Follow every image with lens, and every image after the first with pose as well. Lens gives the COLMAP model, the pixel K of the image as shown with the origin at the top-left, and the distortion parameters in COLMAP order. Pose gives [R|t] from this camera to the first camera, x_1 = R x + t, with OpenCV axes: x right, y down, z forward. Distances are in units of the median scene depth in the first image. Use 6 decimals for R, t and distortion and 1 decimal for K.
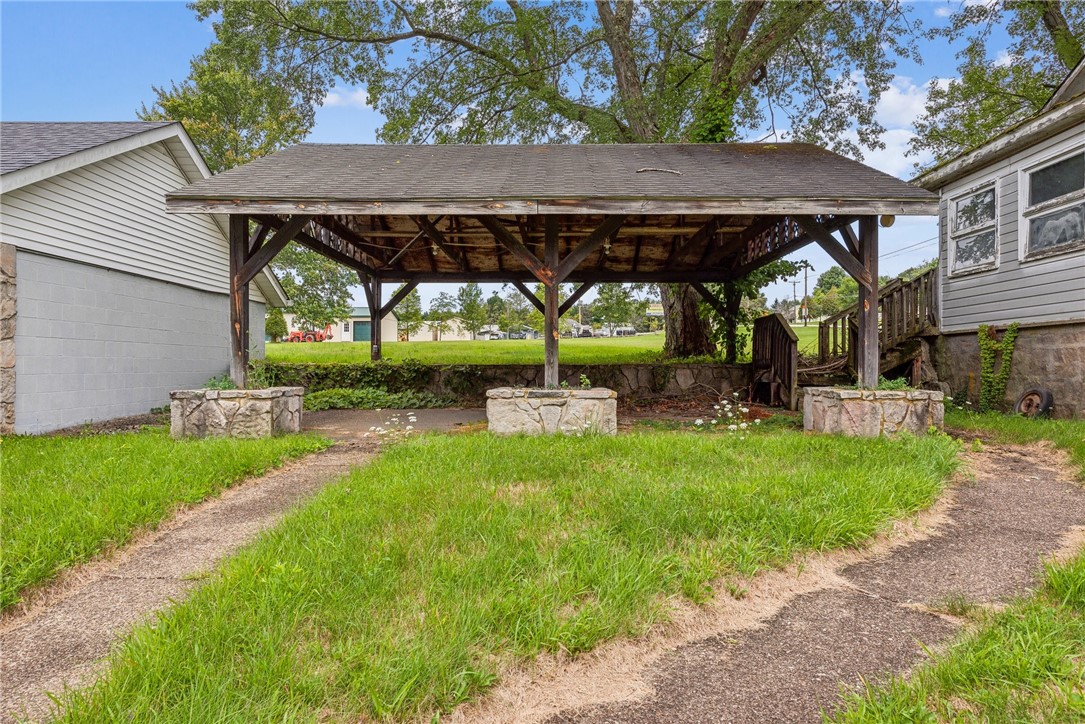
lens RADIAL K [[728.5, 0, 542.5], [0, 728.5, 362.0], [0, 0, 1]] dist [0.001597, 0.000921]
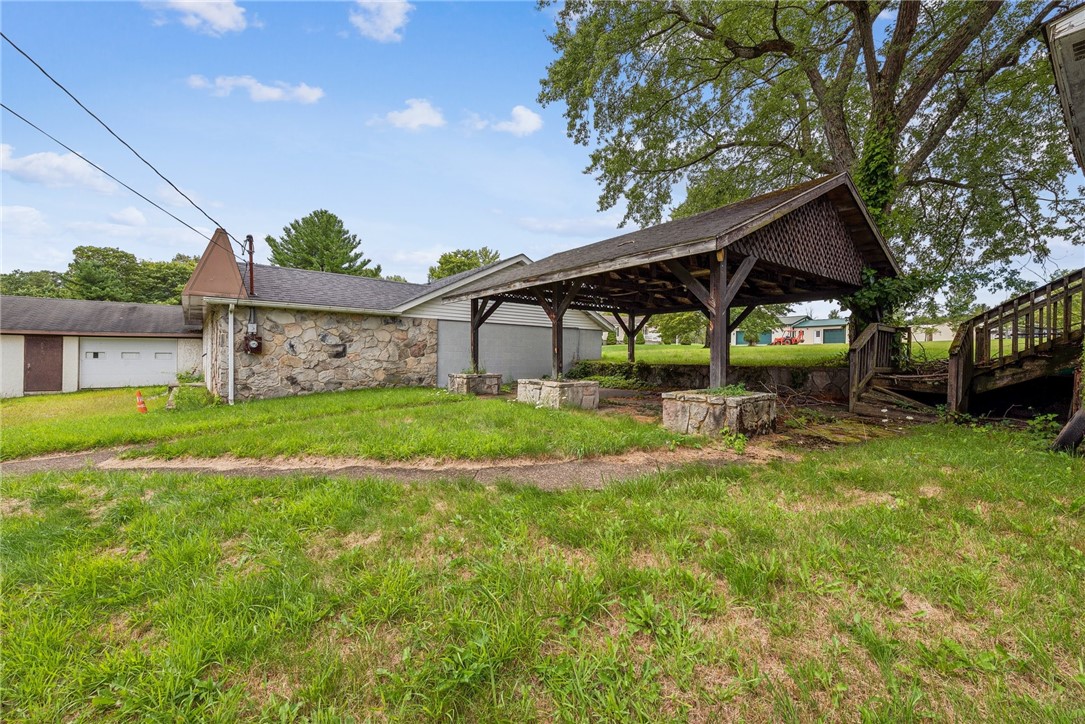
lens RADIAL K [[443.9, 0, 542.5], [0, 443.9, 362.0], [0, 0, 1]] dist [0.002368, 0.000081]
pose [[0.611351, 0.016218, -0.791194, 0.674802], [-0.006087, 0.999857, 0.015791, -0.020201], [0.791336, -0.004838, 0.611362, 0.236564]]
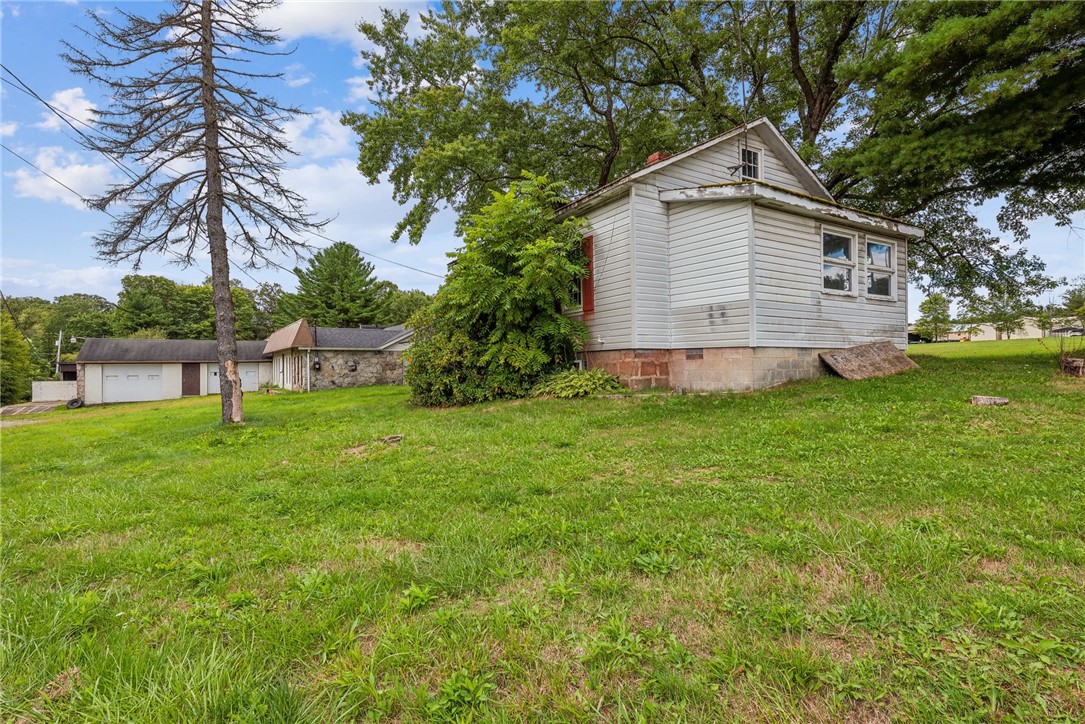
lens RADIAL K [[530.7, 0, 542.5], [0, 530.7, 362.0], [0, 0, 1]] dist [-0.002757, -0.000274]
pose [[0.531933, -0.016070, -0.846634, 2.438564], [0.017488, 0.999815, -0.007990, -0.022056], [0.846606, -0.010556, 0.532116, -0.142952]]
